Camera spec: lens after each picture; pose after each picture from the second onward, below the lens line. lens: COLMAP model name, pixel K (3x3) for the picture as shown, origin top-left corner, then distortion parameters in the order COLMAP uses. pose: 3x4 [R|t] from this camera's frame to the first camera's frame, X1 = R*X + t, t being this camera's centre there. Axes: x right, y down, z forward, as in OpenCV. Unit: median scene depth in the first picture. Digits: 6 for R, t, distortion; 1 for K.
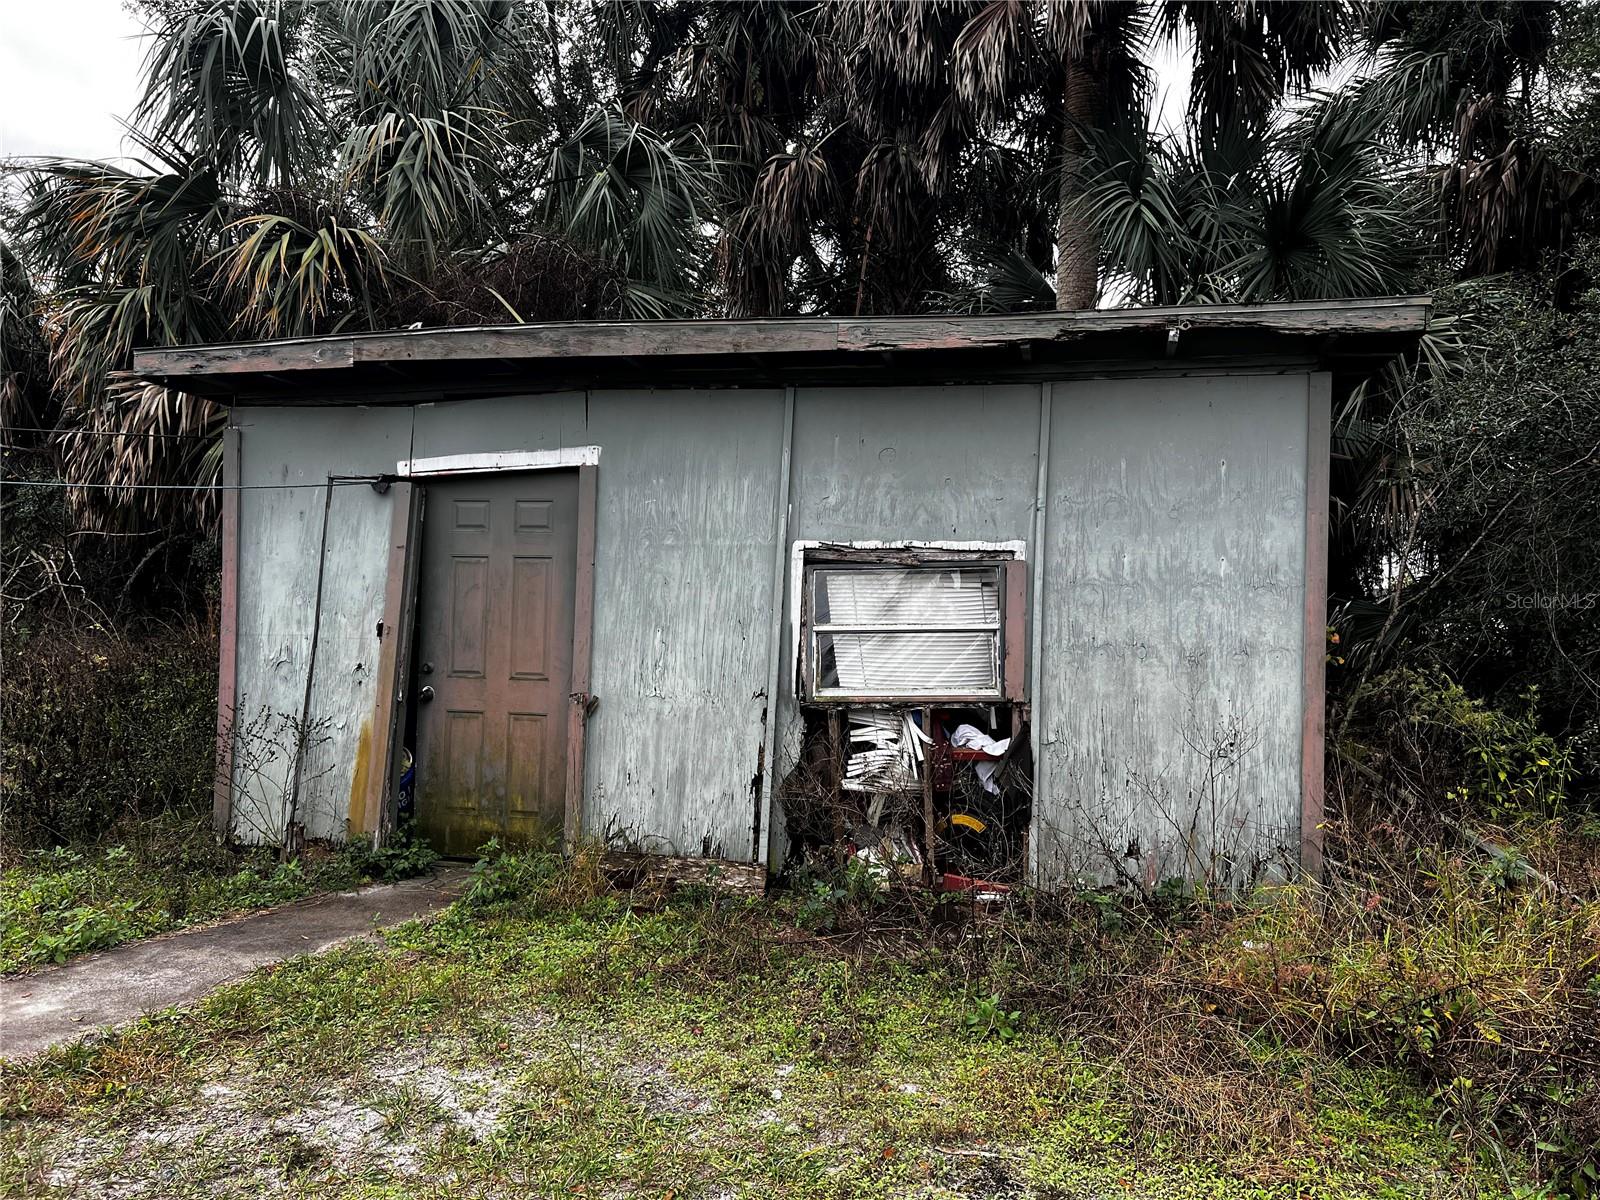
lens RADIAL K [[1199.7, 0, 805.1], [0, 1199.7, 616.8], [0, 0, 1]] dist [0.077634, -0.102317]
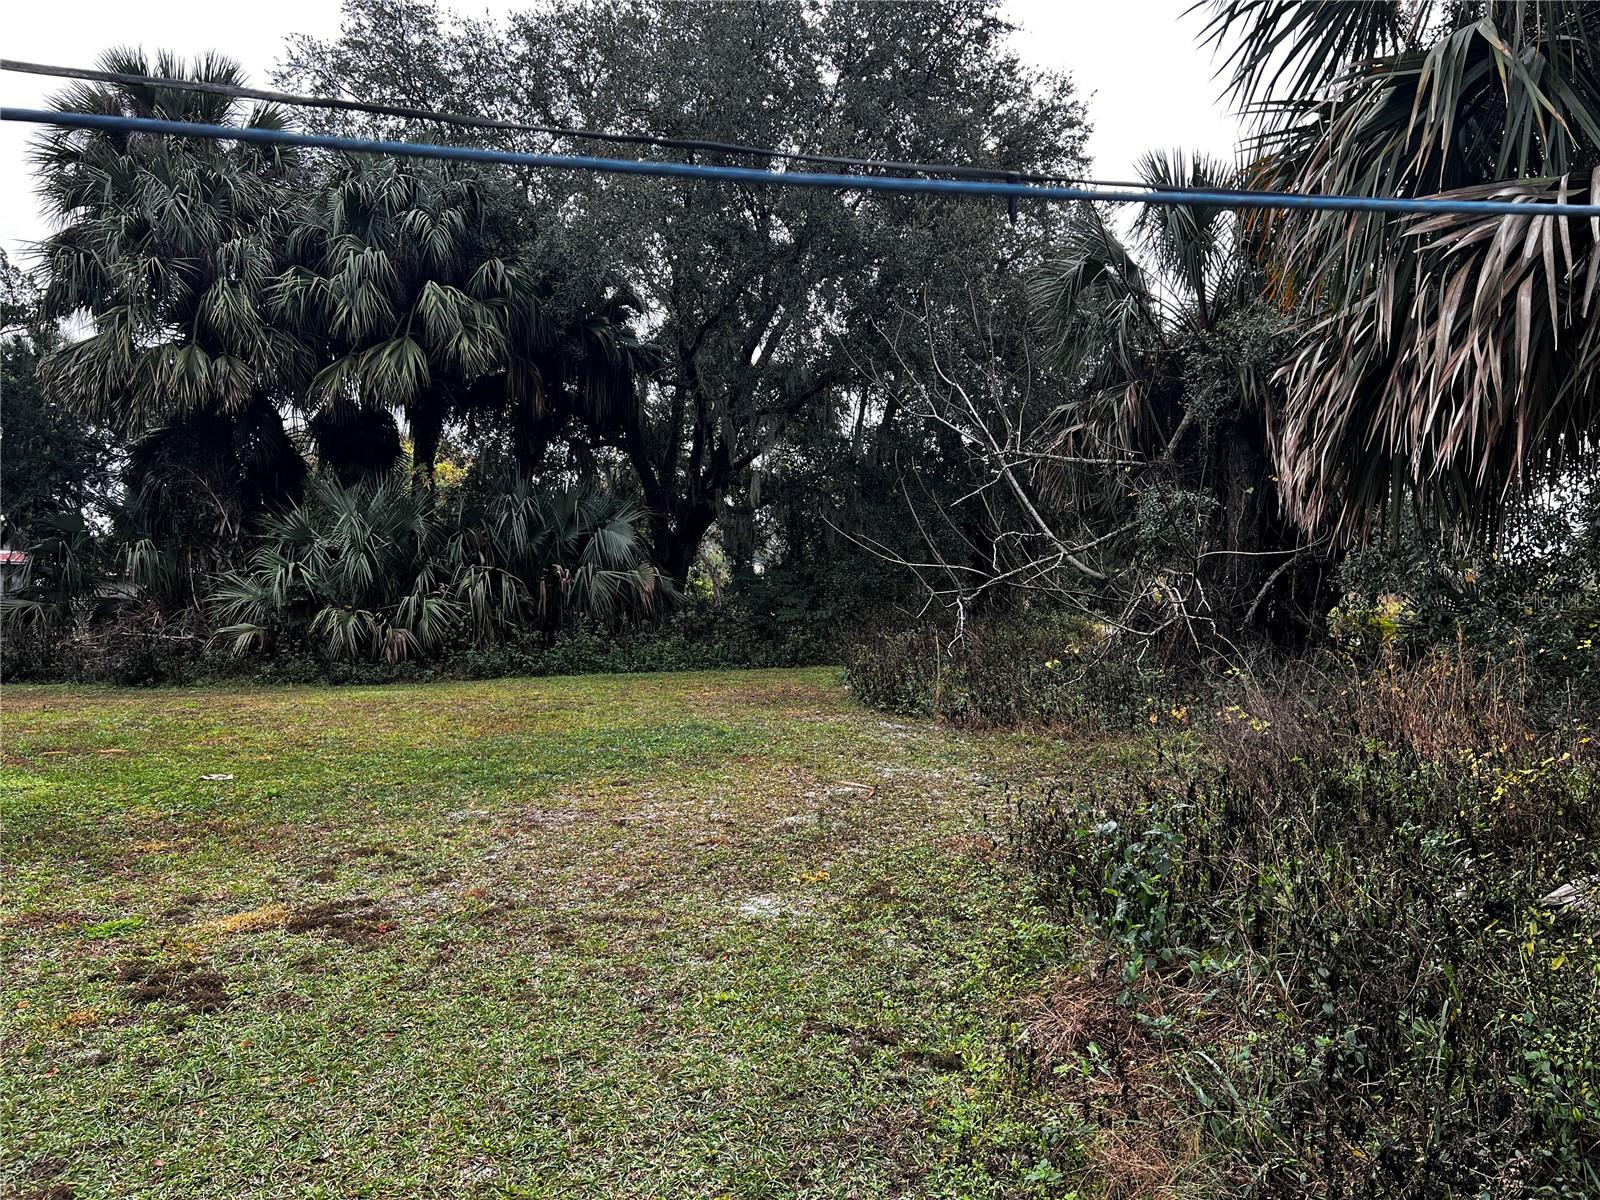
lens RADIAL K [[1199.7, 0, 805.1], [0, 1199.7, 616.8], [0, 0, 1]] dist [0.077634, -0.102317]
pose [[0.683667, 0.001431, -0.729793, -0.185678], [-0.013762, 0.999846, -0.010931, -0.013726], [0.729664, 0.017516, 0.683581, 0.242399]]
